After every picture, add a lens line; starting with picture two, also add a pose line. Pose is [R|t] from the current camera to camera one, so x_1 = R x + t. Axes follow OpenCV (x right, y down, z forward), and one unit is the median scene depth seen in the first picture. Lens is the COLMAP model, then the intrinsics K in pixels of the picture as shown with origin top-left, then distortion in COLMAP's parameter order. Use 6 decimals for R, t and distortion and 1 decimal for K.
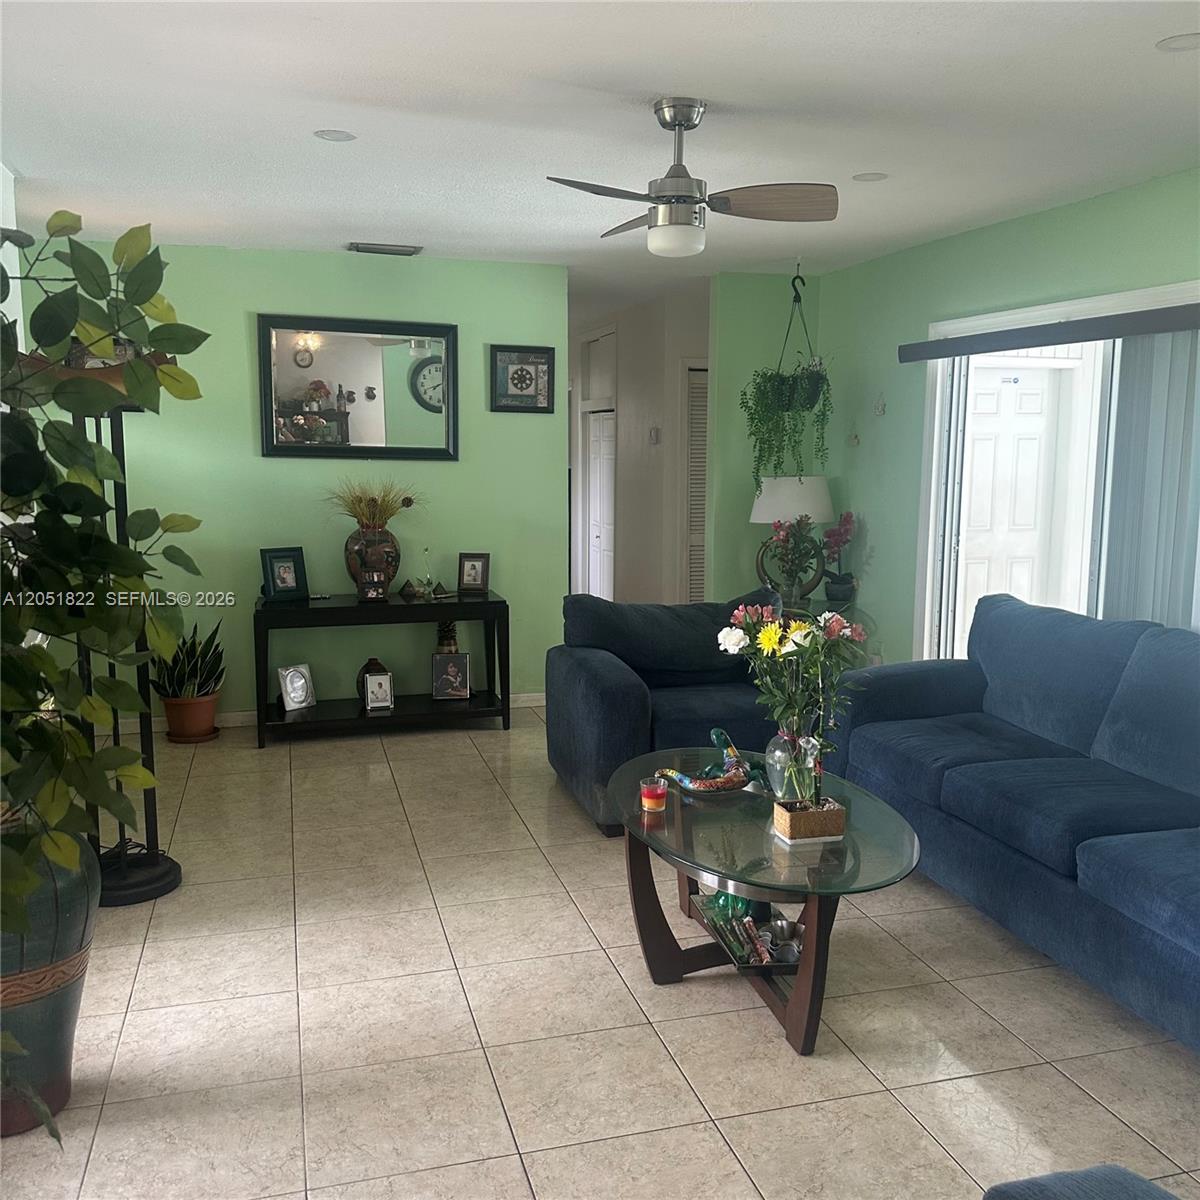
lens RADIAL K [[1121.9, 0, 600.0], [0, 1121.9, 600.0], [0, 0, 1]] dist [0.117850, -0.218946]
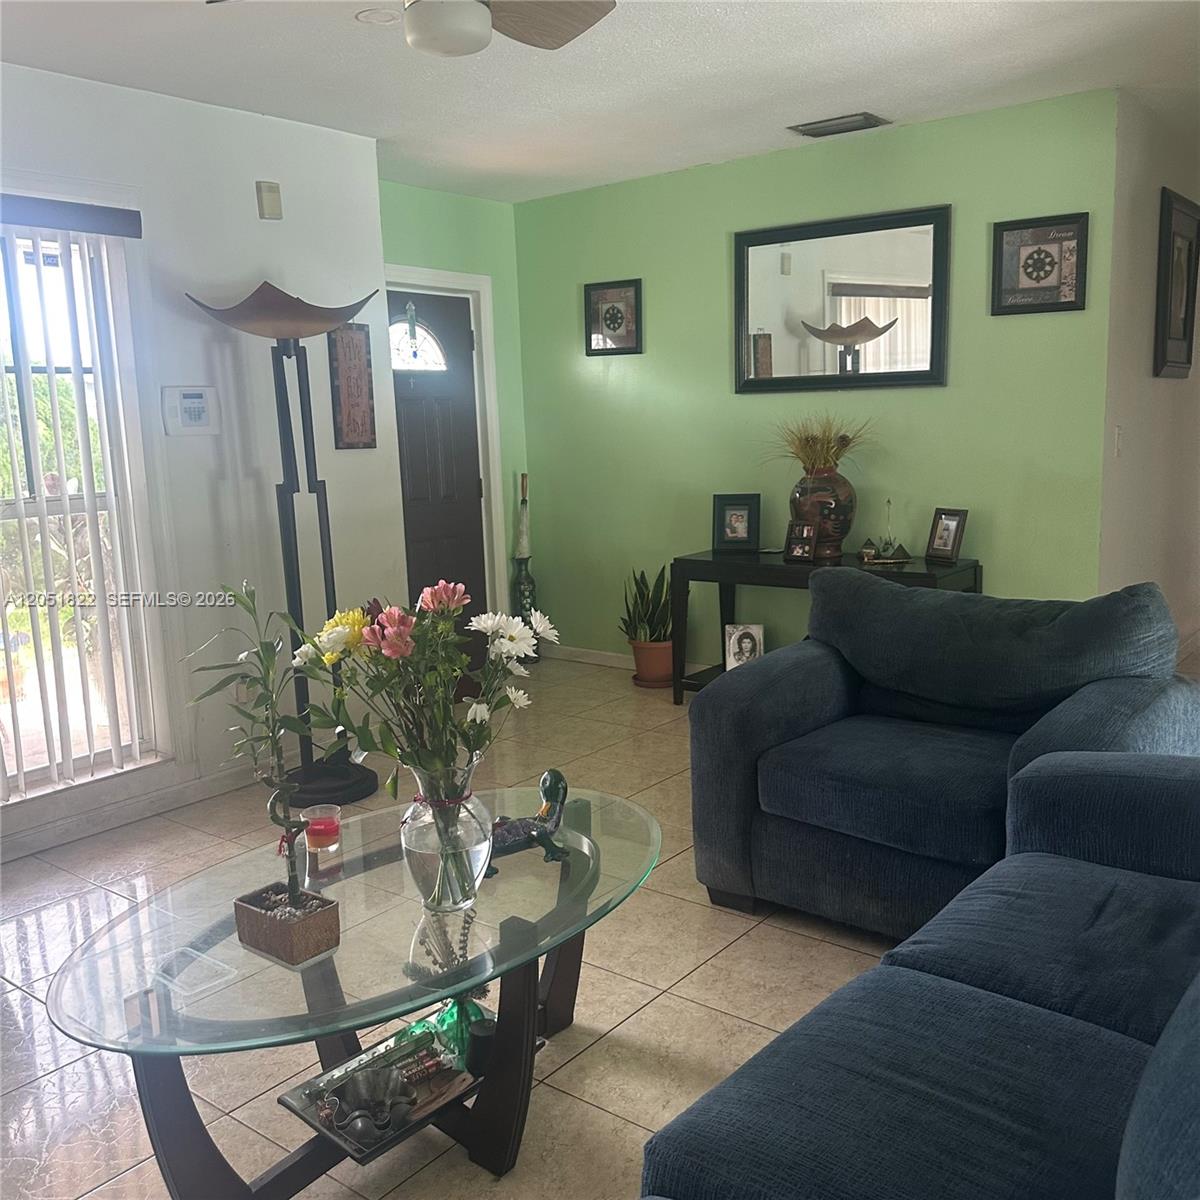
lens RADIAL K [[1121.9, 0, 600.0], [0, 1121.9, 600.0], [0, 0, 1]] dist [0.117850, -0.218946]
pose [[0.586865, 0.106067, -0.802708, 0.367517], [-0.076220, 0.994217, 0.075647, -0.020510], [0.806090, 0.016788, 0.591555, 0.361972]]
